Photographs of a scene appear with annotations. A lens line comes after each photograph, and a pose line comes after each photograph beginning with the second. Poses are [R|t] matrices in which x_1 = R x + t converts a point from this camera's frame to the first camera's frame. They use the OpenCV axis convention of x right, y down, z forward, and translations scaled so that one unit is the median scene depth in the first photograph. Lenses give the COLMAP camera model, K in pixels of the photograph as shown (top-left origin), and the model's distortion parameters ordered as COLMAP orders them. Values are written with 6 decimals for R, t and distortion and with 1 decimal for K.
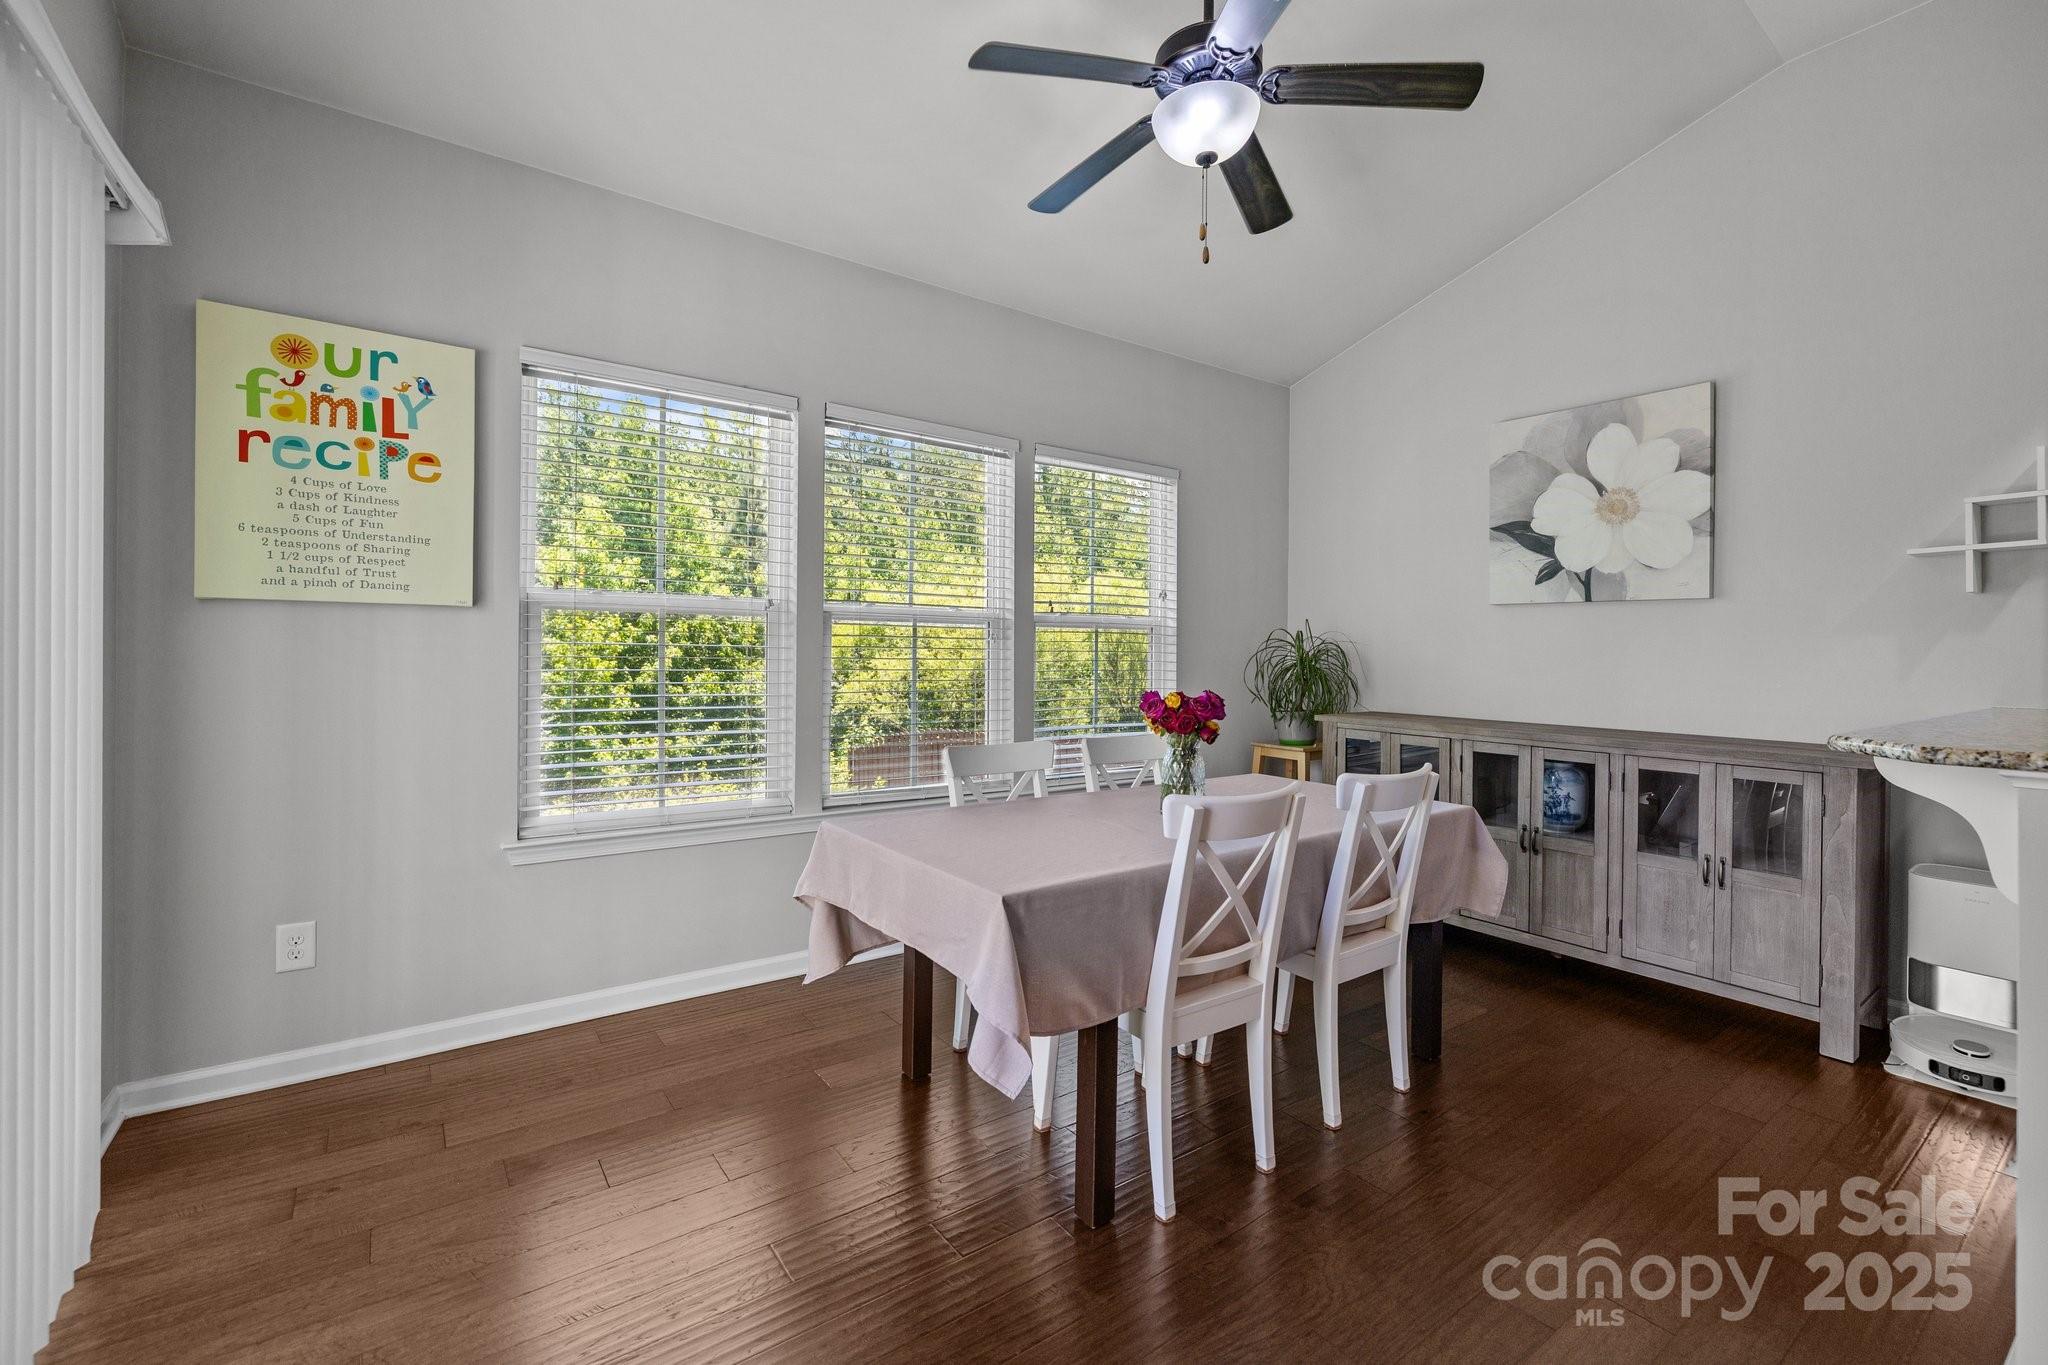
lens RADIAL K [[866.6, 0, 1012.1], [0, 866.6, 652.9], [0, 0, 1]] dist [-0.001552, -0.000236]
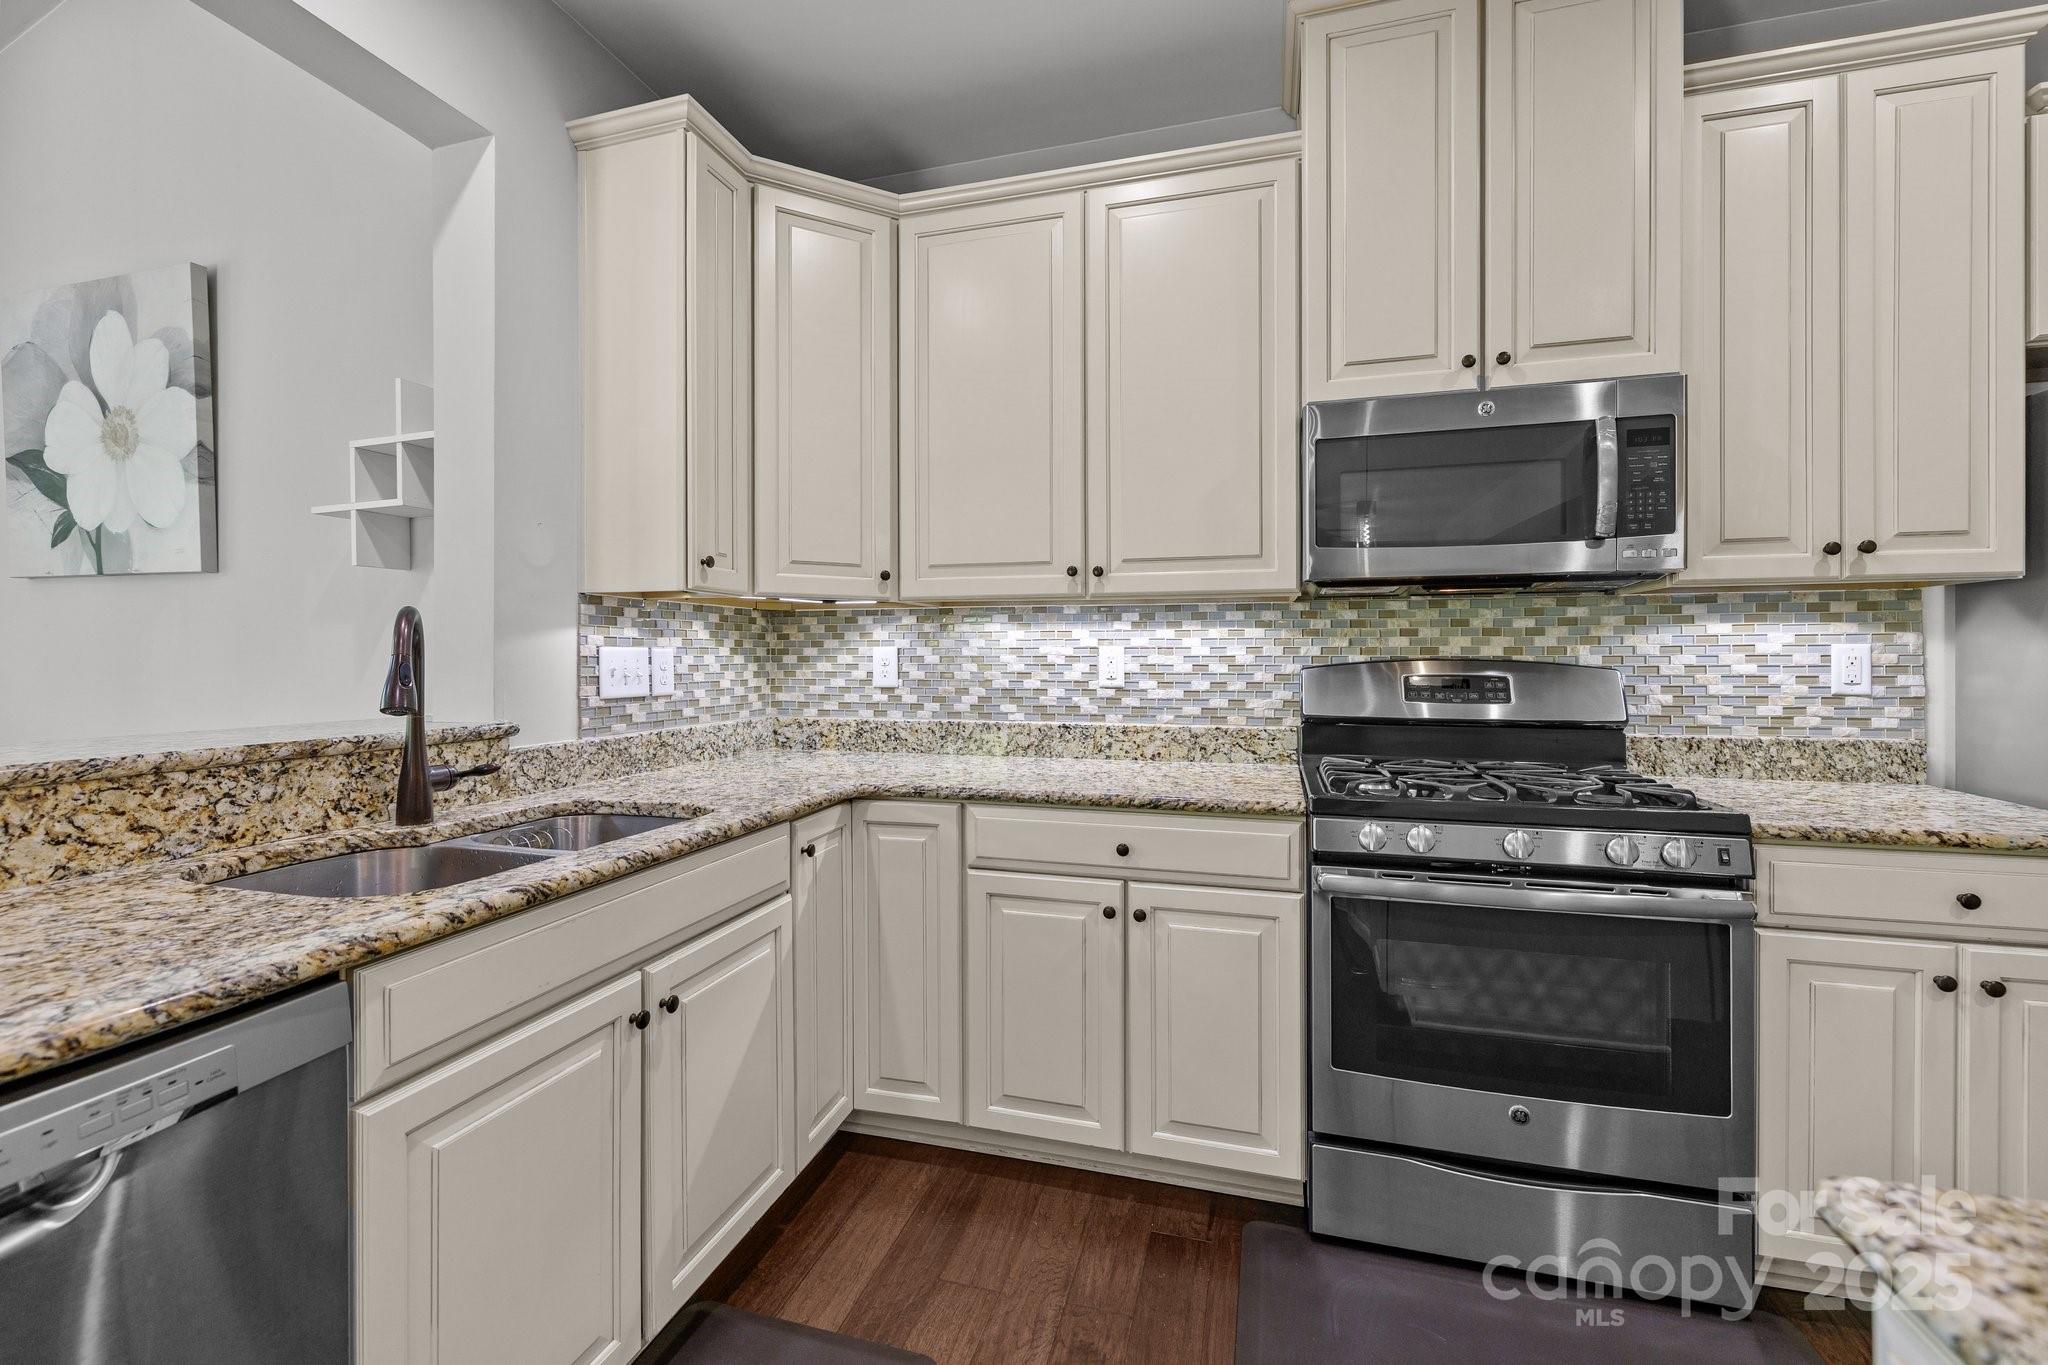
lens RADIAL K [[866.6, 0, 1012.1], [0, 866.6, 652.9], [0, 0, 1]] dist [-0.001552, -0.000236]
pose [[0.786838, -0.007469, 0.617115, 0.888225], [0.011122, 0.999936, -0.002079, 0.011643], [-0.617060, 0.008499, 0.786870, 0.040660]]
